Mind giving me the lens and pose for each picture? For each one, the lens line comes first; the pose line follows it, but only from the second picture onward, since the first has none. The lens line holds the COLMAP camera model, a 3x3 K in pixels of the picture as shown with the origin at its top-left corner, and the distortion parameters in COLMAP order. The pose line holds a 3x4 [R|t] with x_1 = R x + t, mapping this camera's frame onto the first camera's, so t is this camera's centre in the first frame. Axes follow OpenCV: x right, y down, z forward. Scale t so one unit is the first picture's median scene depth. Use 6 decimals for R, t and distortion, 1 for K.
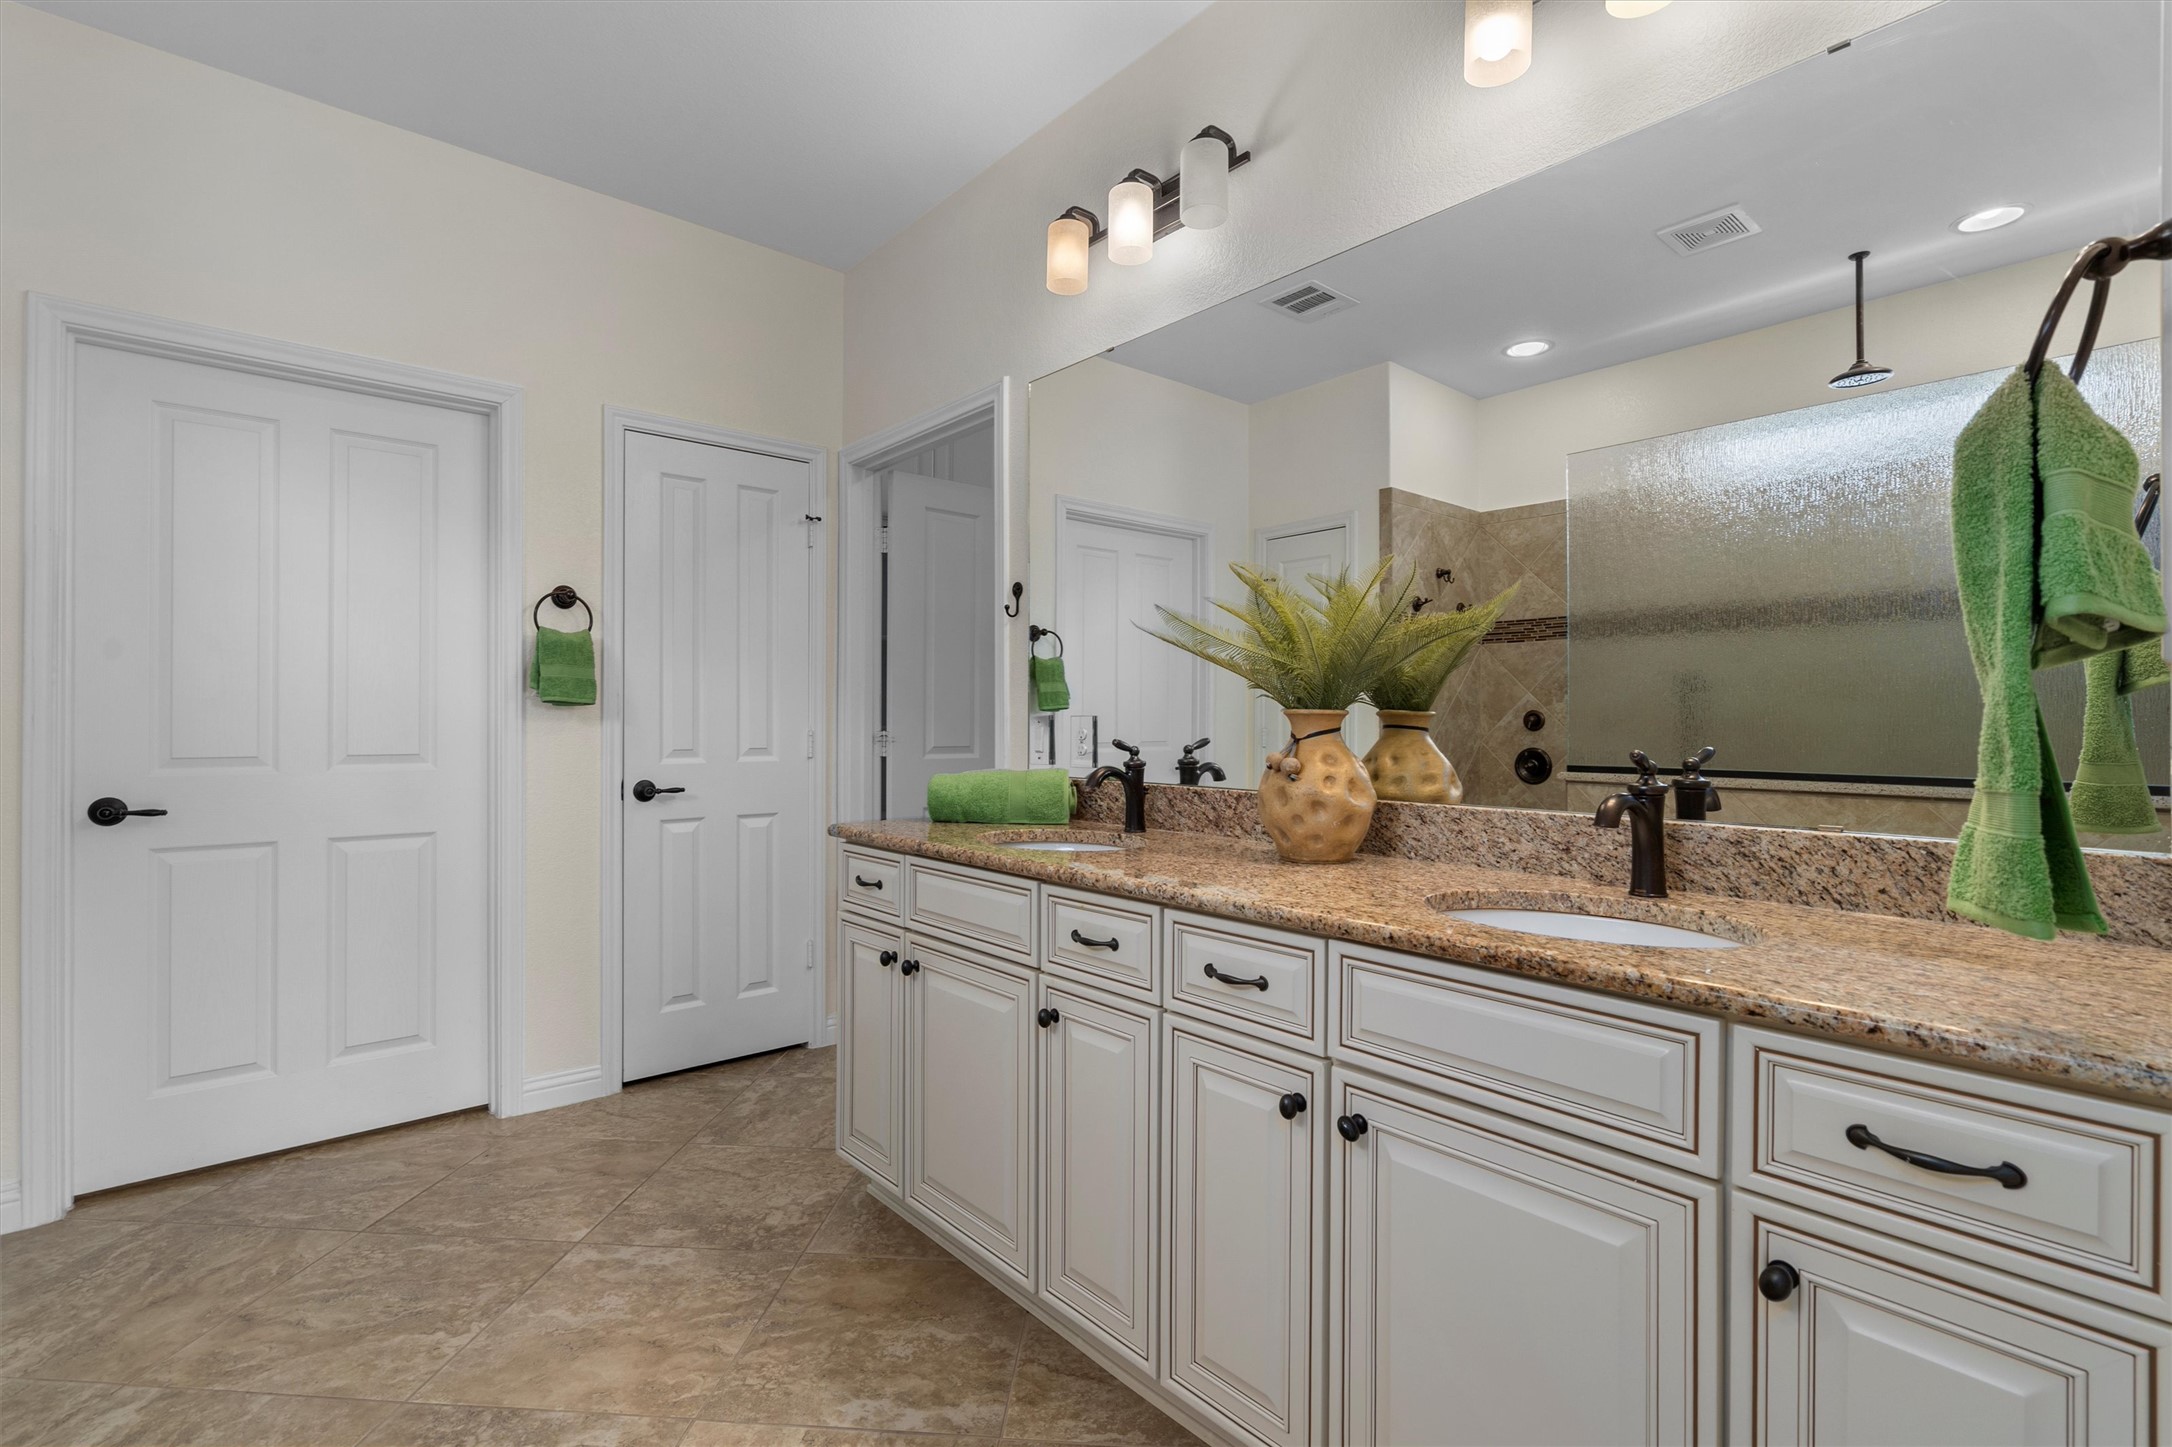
lens RADIAL K [[977.6, 0, 1081.7], [0, 977.6, 715.4], [0, 0, 1]] dist [0.000711, 0.000045]
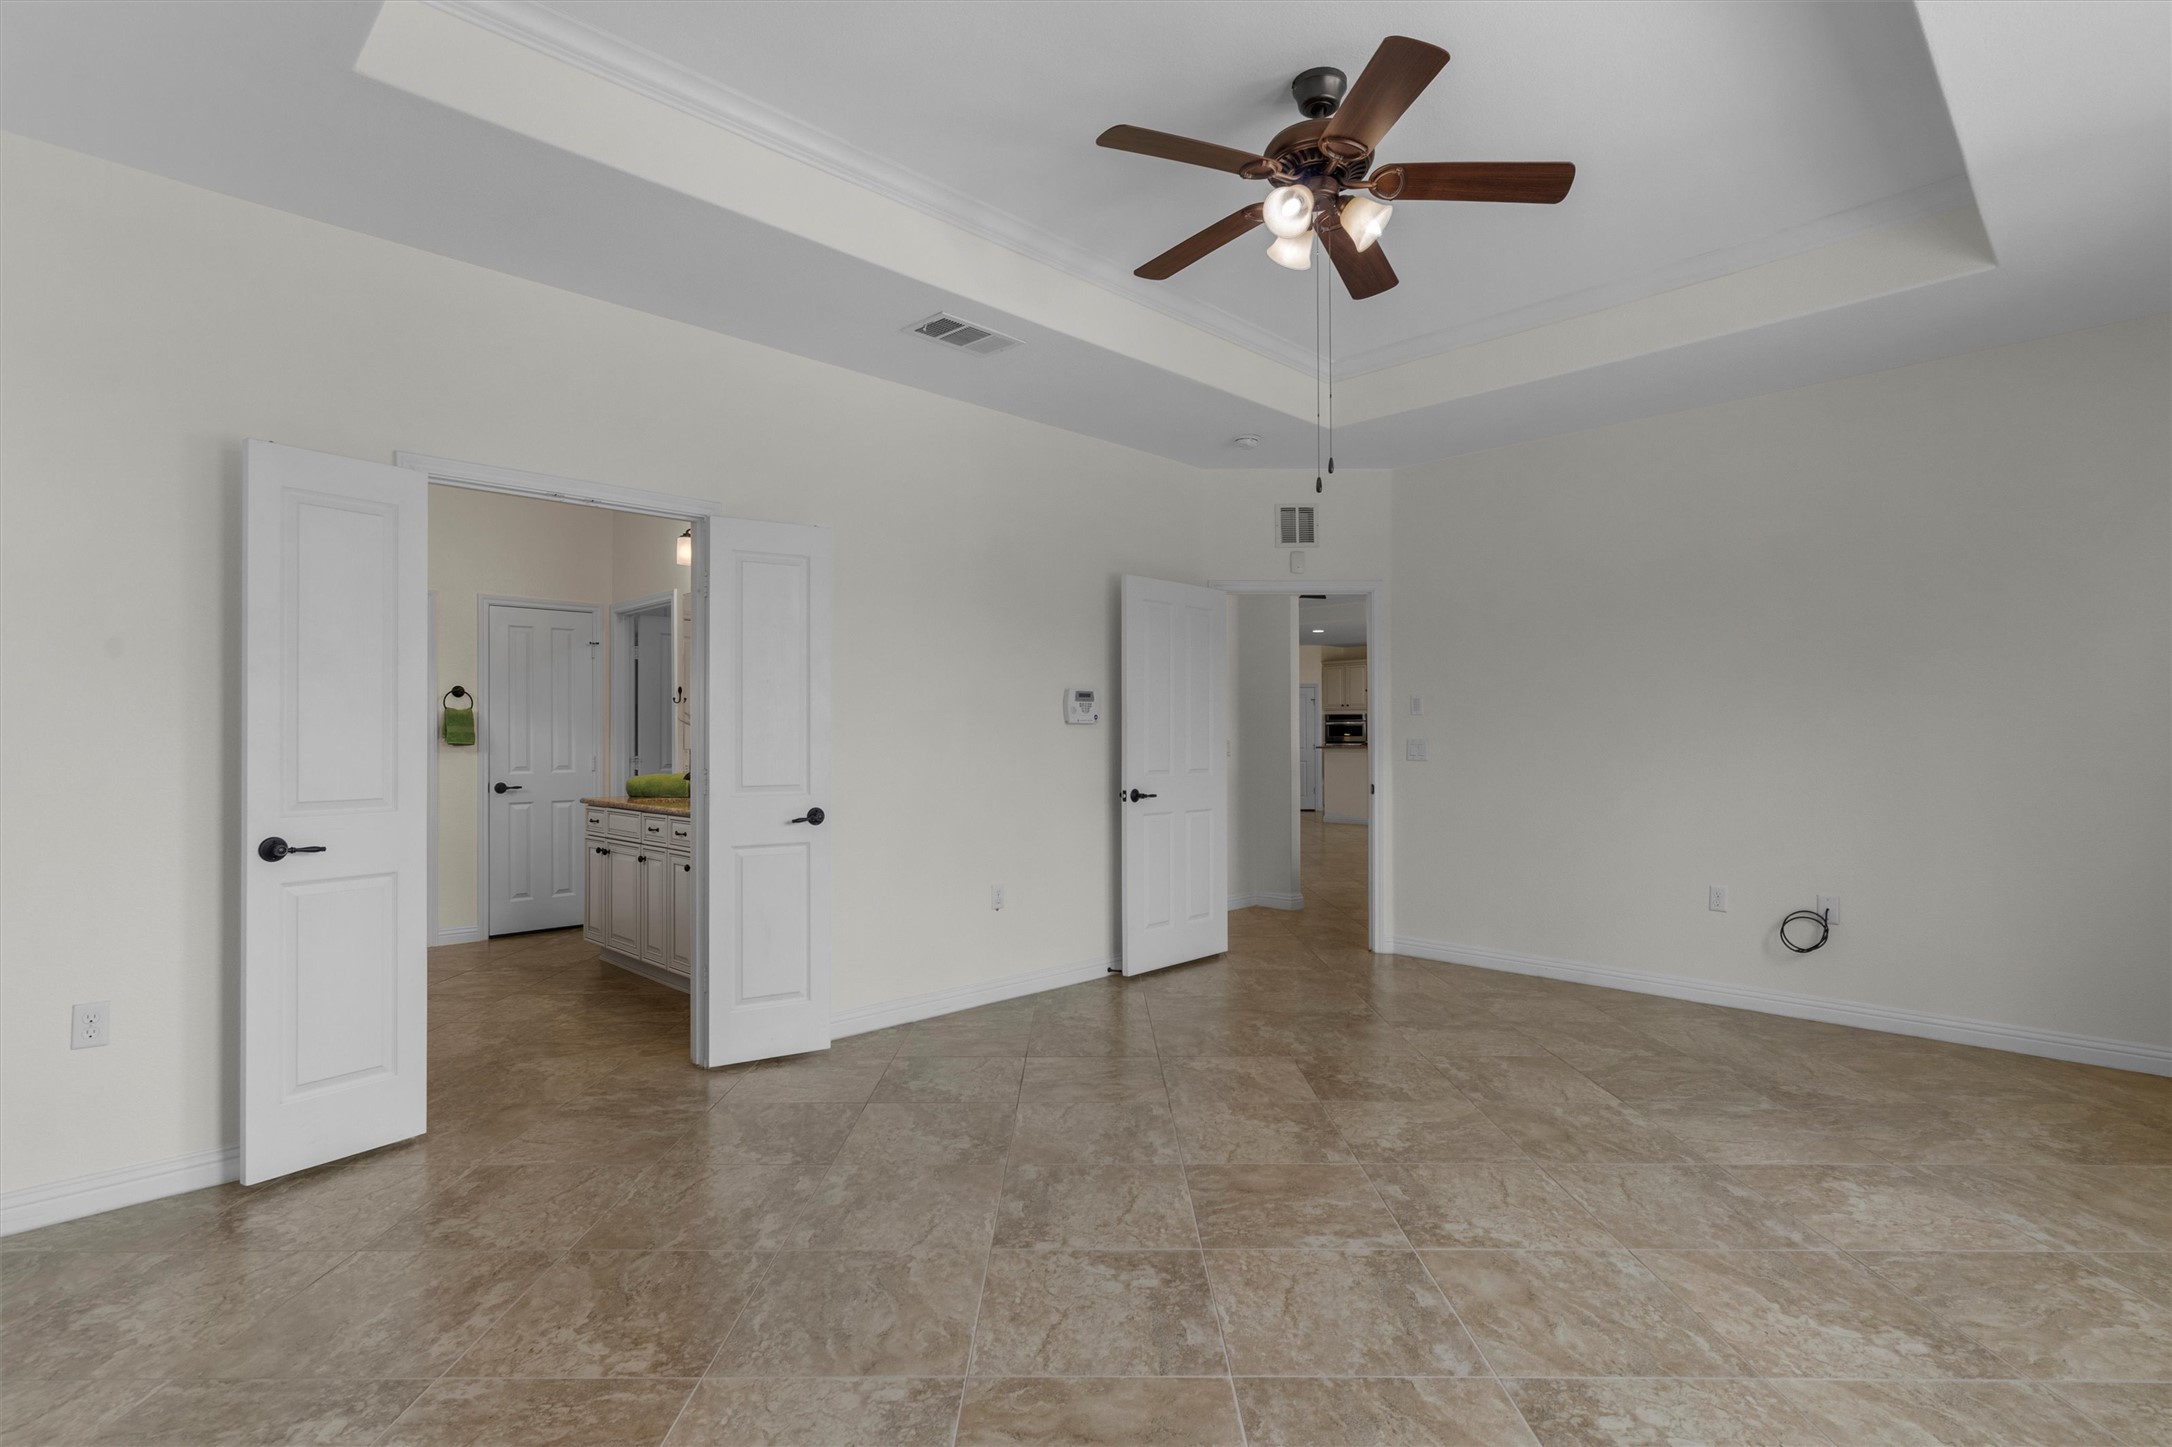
lens RADIAL K [[1031.0, 0, 1086.0], [0, 1031.0, 723.5], [0, 0, 1]] dist [-0.002273, -0.000279]
pose [[0.997446, -0.007224, 0.071064, 0.625800], [0.008070, 0.999900, -0.011619, -0.020429], [-0.070973, 0.012163, 0.997404, -1.240598]]
